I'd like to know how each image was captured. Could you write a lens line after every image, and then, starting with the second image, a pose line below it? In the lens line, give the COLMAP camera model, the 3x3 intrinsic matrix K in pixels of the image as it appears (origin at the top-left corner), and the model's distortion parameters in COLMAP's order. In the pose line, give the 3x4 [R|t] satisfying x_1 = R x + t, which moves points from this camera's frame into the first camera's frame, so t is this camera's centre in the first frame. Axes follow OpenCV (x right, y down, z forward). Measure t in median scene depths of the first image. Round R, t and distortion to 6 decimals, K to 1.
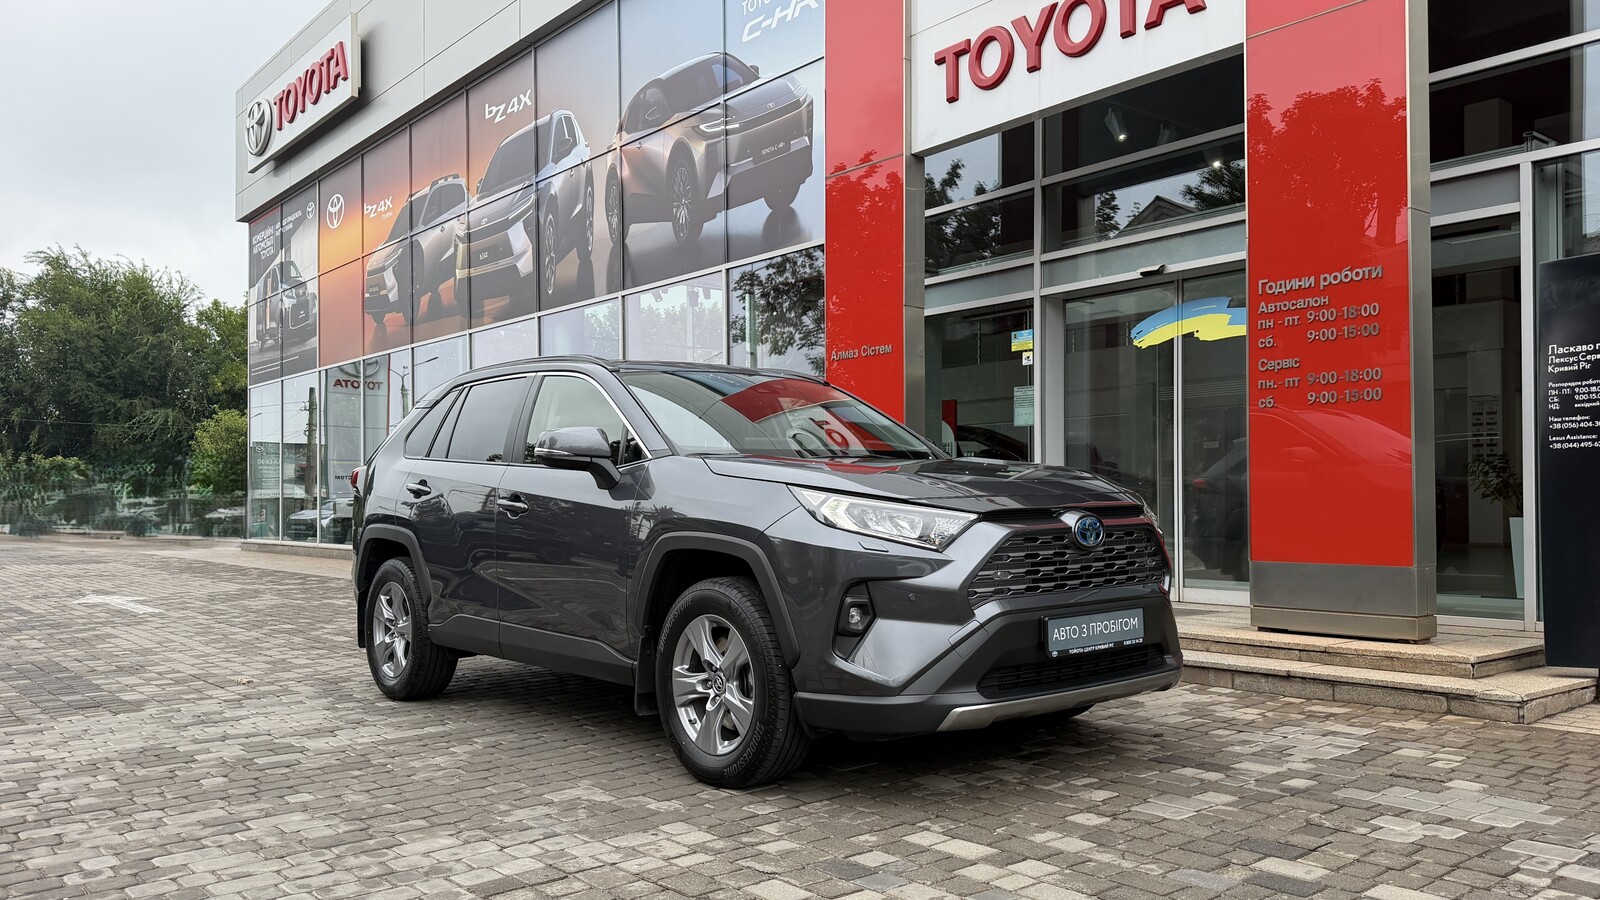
lens RADIAL K [[1230.7, 0, 844.8], [0, 1230.7, 497.7], [0, 0, 1]] dist [0.083787, -0.130786]
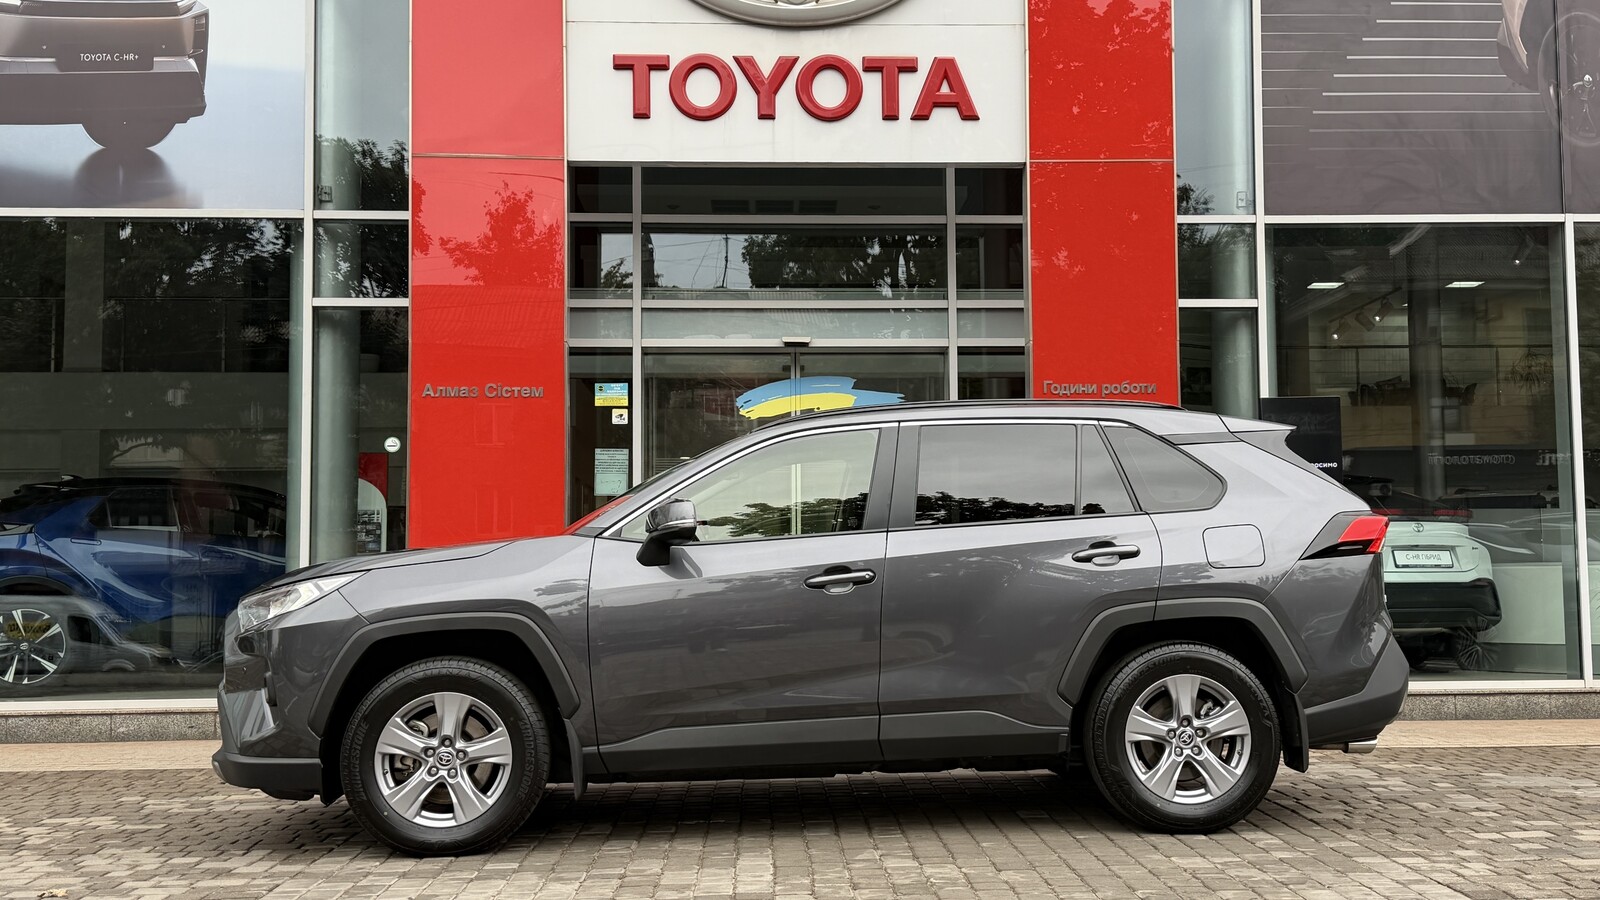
lens RADIAL K [[1658.1, 0, 864.8], [0, 1658.1, 459.9], [0, 0, 1]] dist [0.203867, -0.395891]
pose [[0.599921, 0.061730, 0.797674, -0.863302], [0.002114, 0.996893, -0.078737, 0.011159], [-0.800056, 0.048923, 0.597927, 0.223299]]
